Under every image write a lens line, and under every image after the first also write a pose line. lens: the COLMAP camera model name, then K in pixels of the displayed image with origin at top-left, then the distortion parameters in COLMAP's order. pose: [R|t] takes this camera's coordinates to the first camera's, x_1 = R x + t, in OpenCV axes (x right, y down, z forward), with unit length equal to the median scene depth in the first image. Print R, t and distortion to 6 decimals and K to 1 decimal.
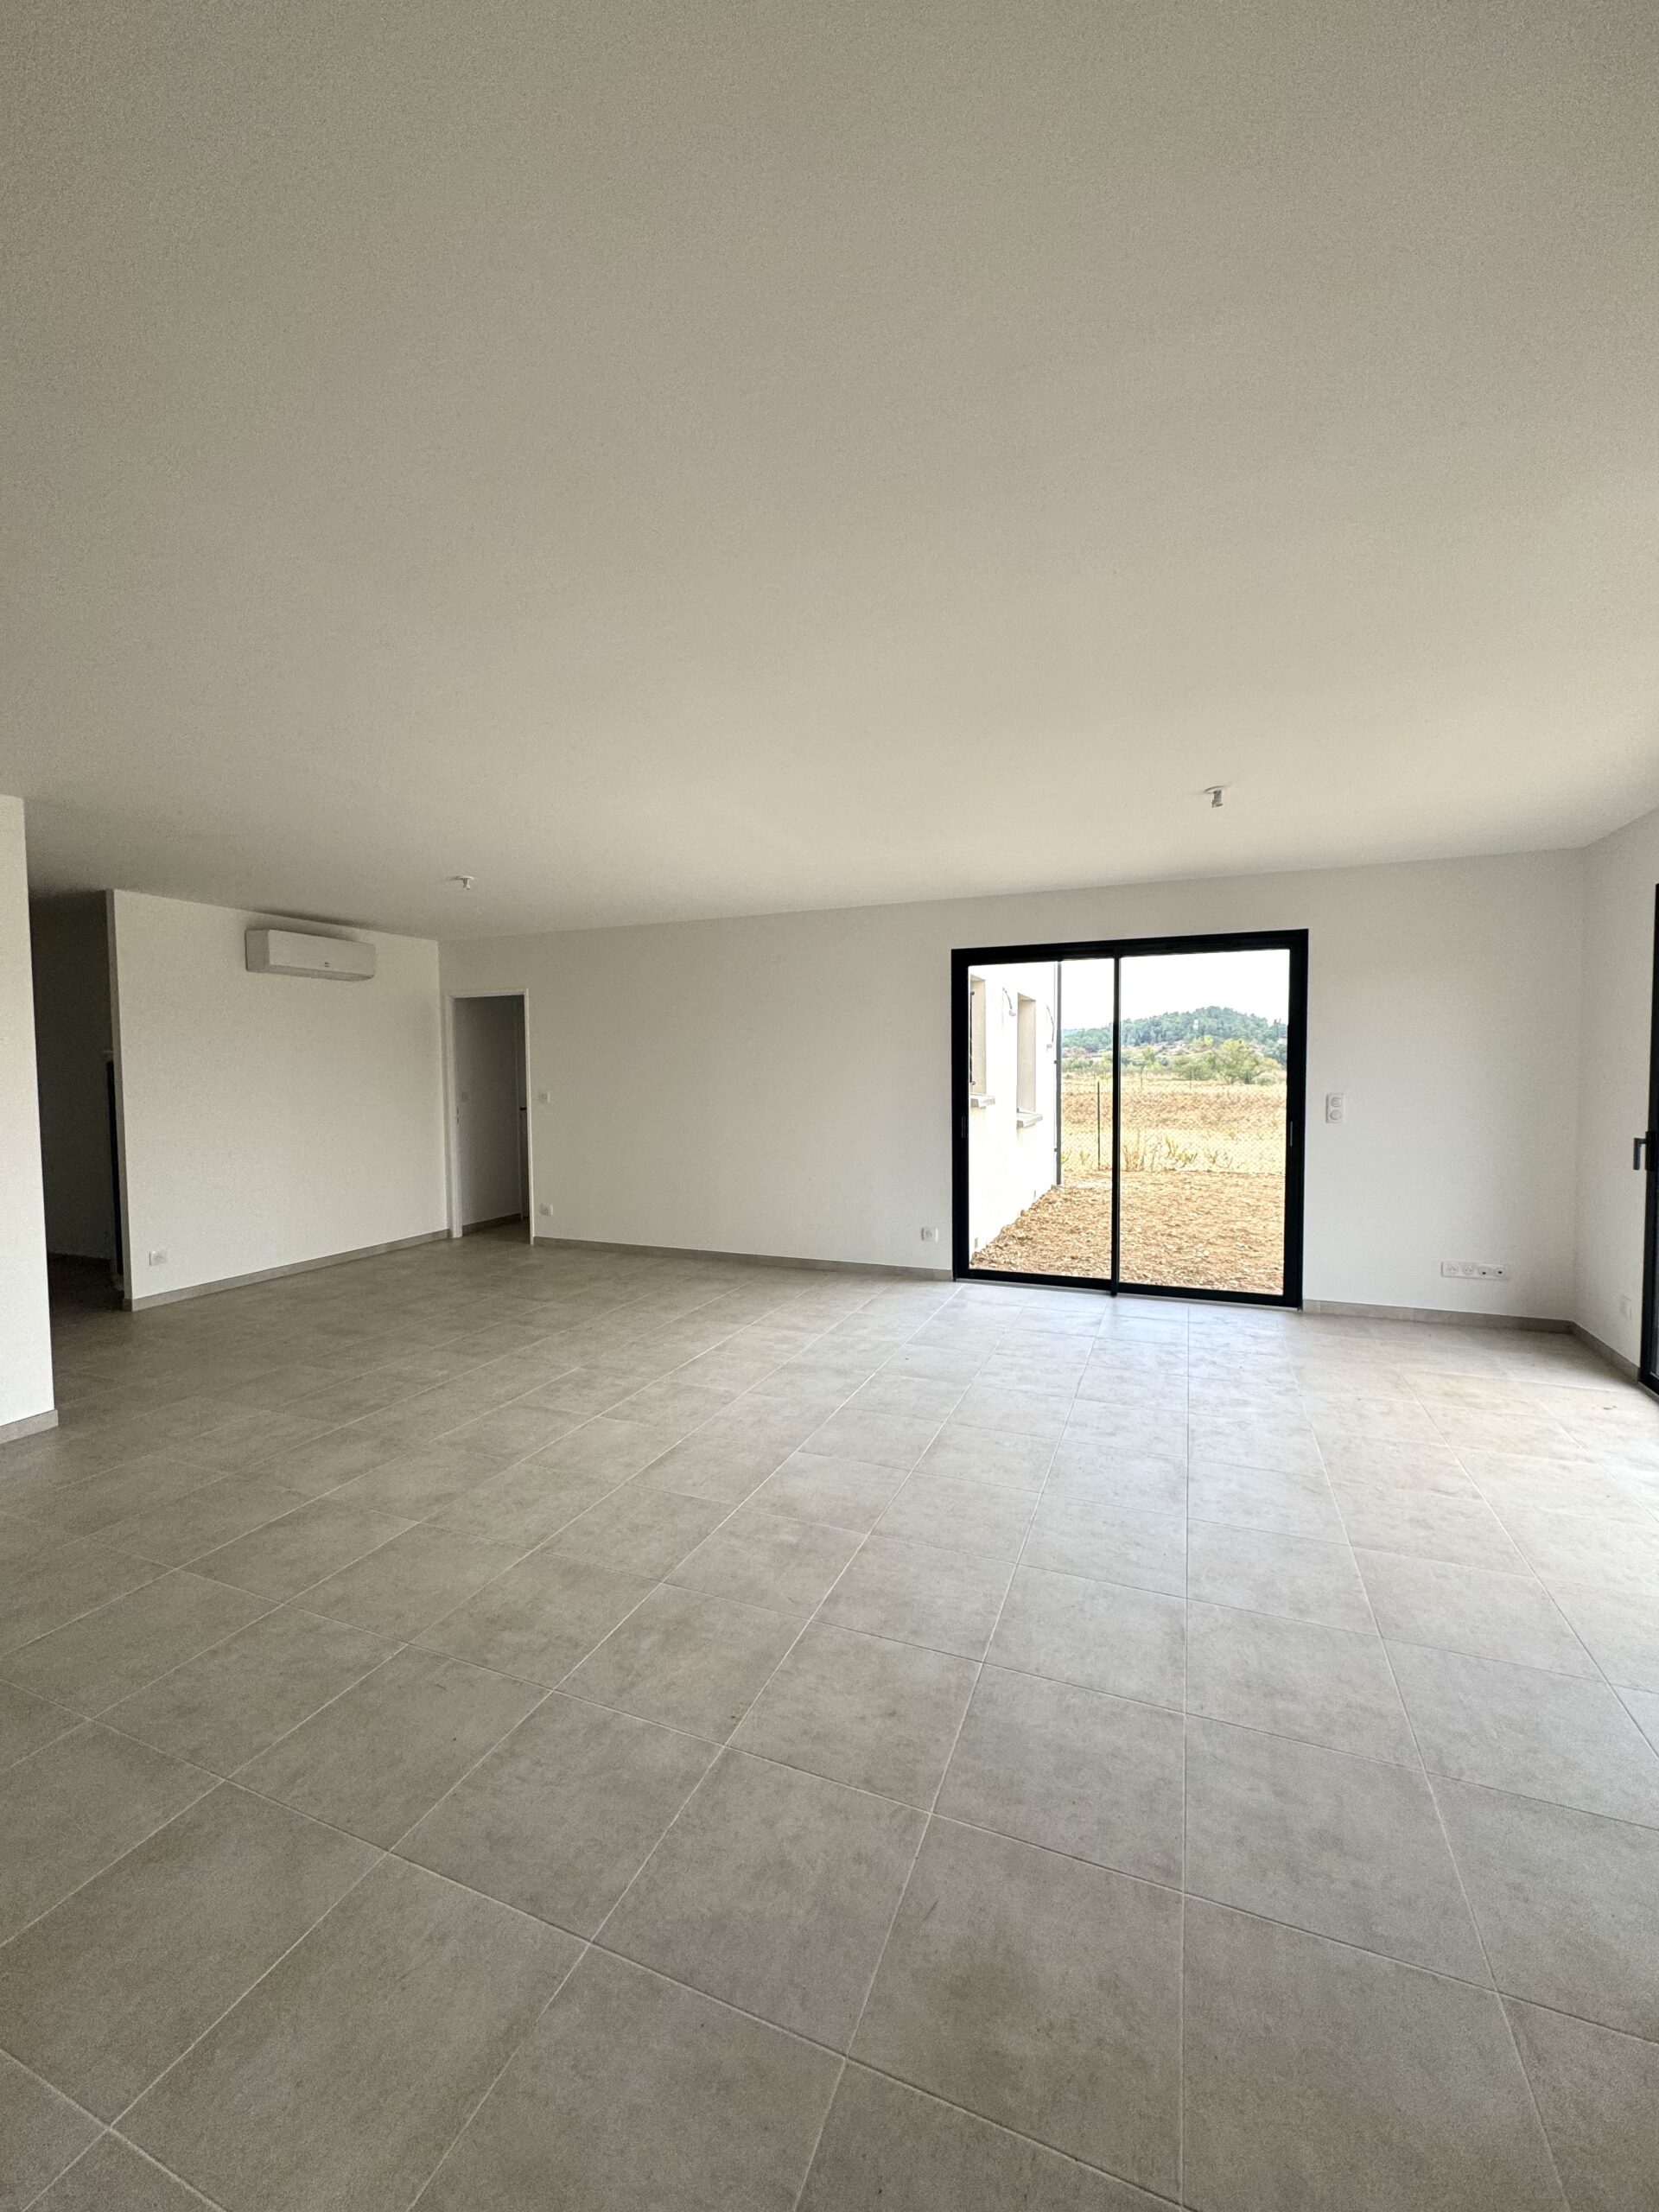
lens RADIAL K [[915.8, 0, 829.5], [0, 915.8, 1106.0], [0, 0, 1]] dist [-0.000445, 0.000076]
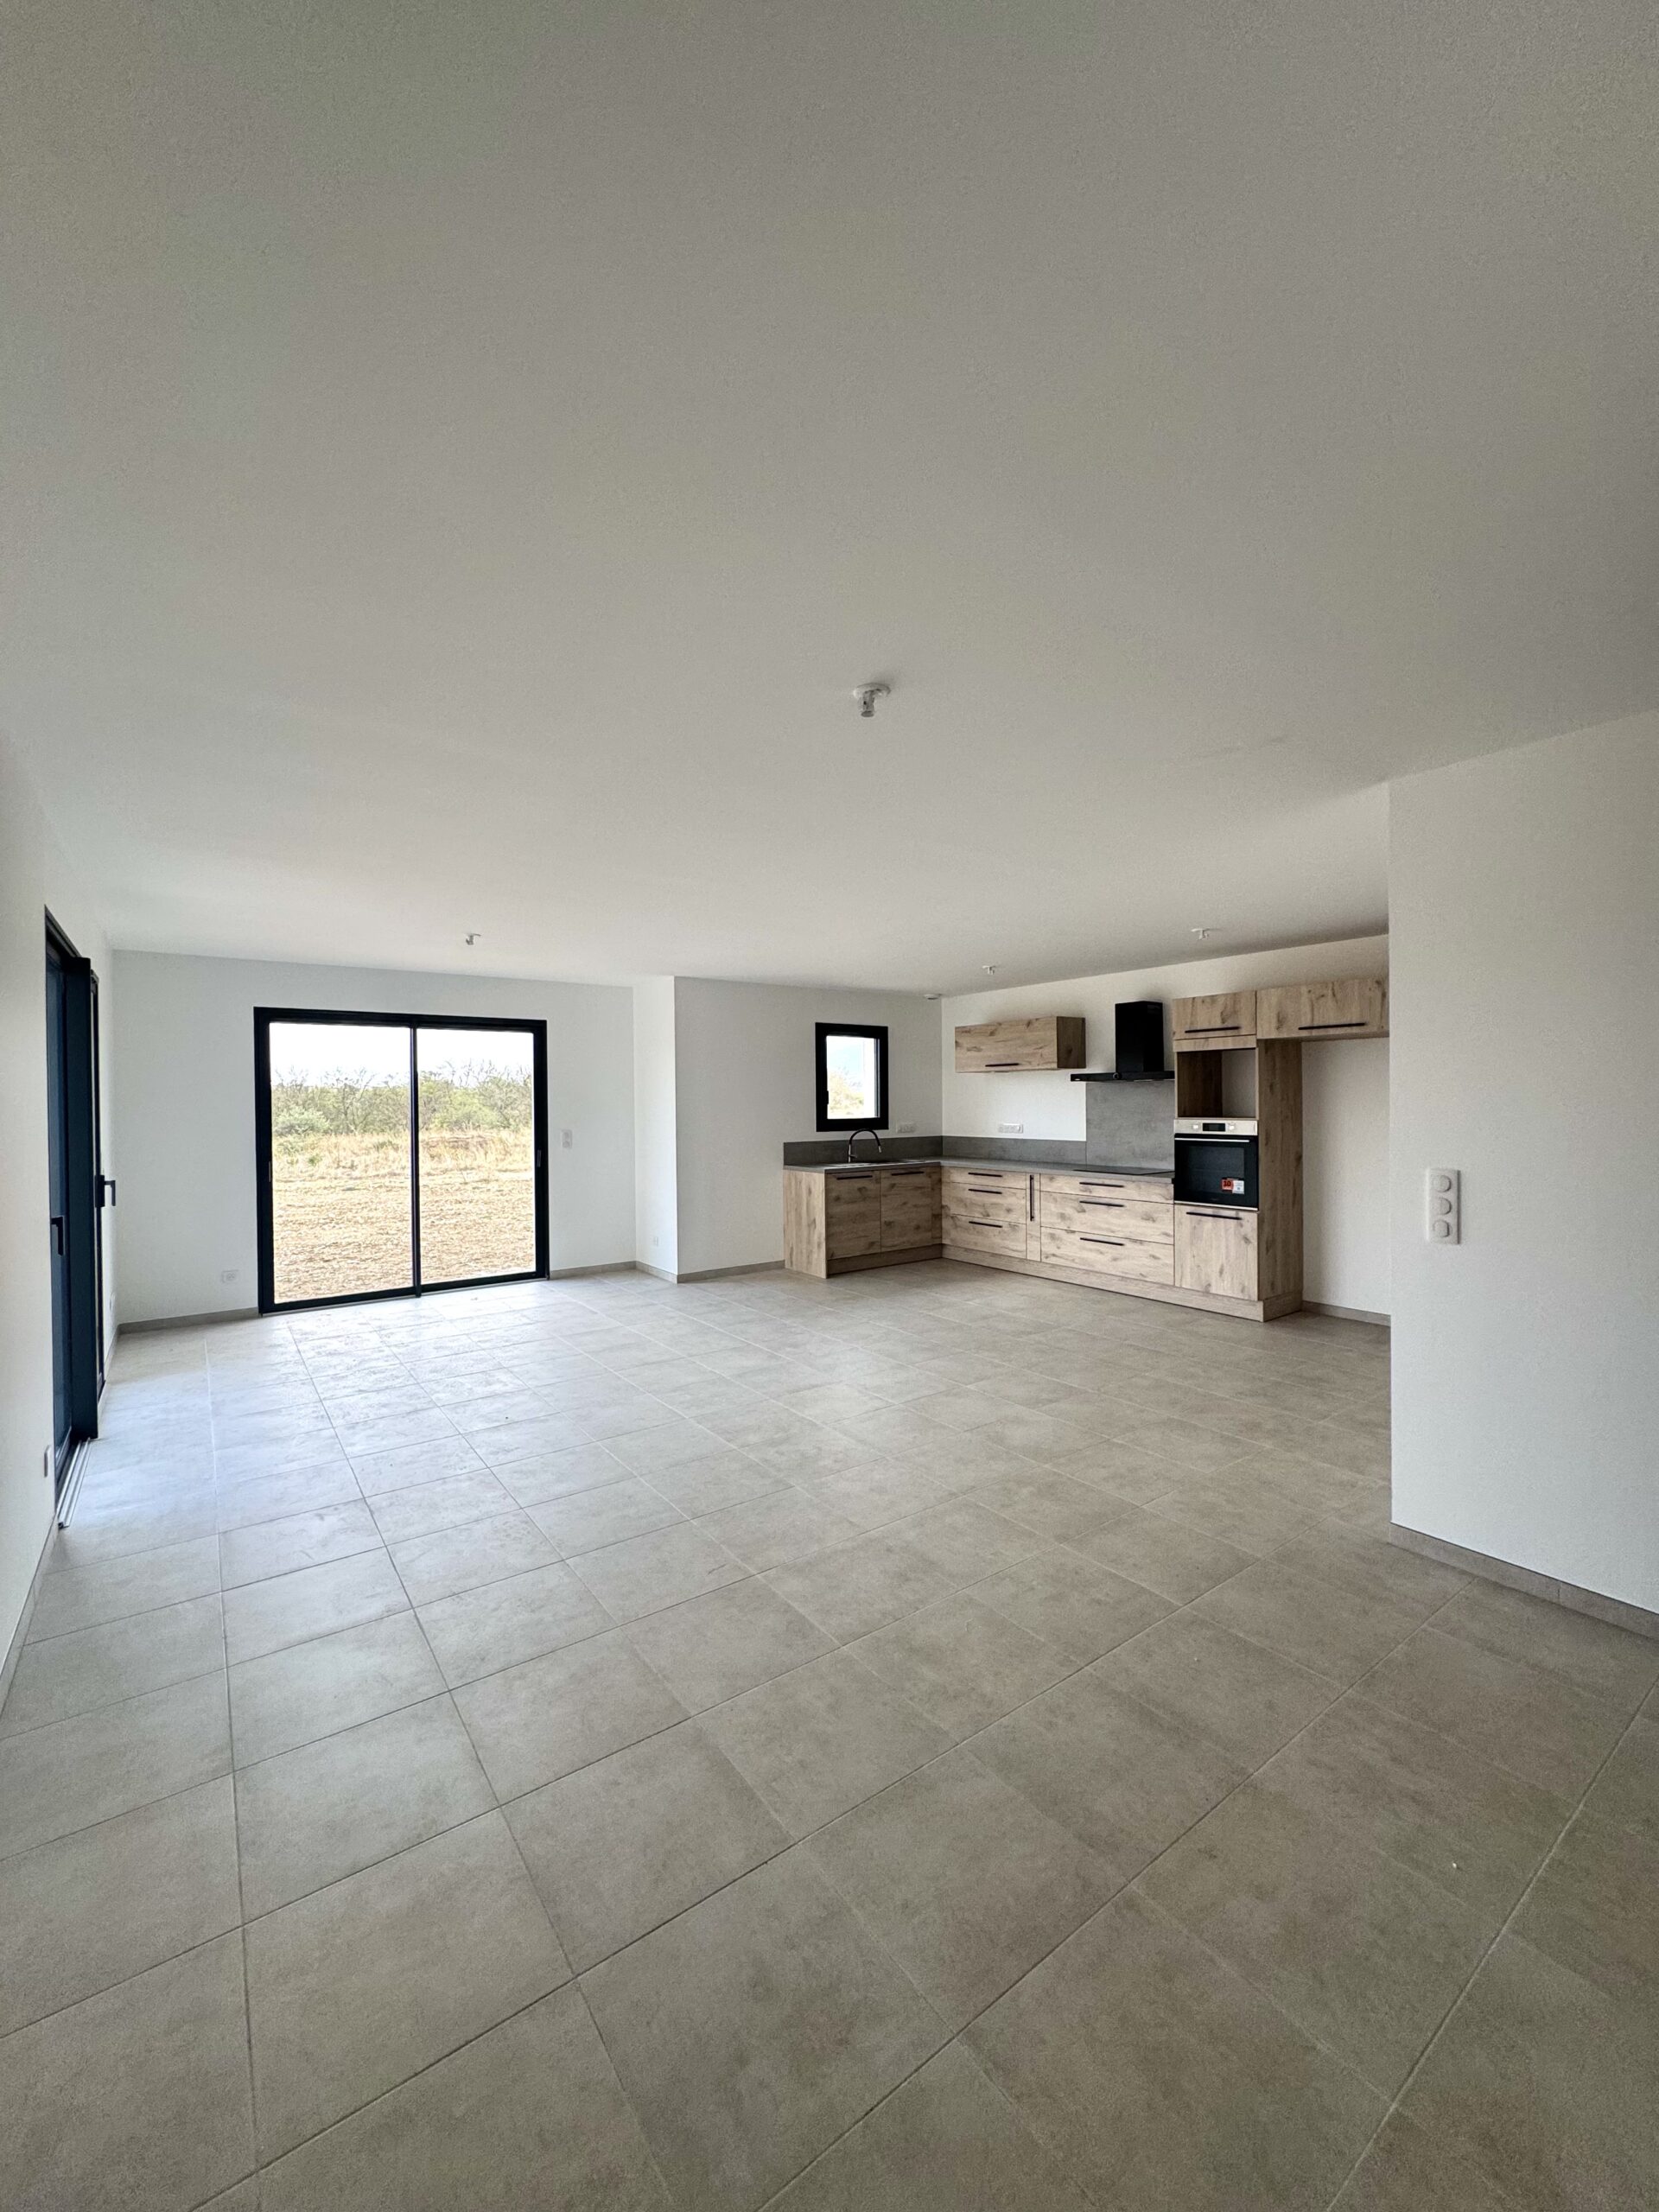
lens RADIAL K [[915.8, 0, 829.5], [0, 915.8, 1106.0], [0, 0, 1]] dist [-0.000445, 0.000076]
pose [[-0.862429, 0.014671, 0.505965, -0.787930], [0.043987, 0.997971, 0.046040, -0.093765], [-0.504263, 0.061962, -0.861324, 1.831675]]
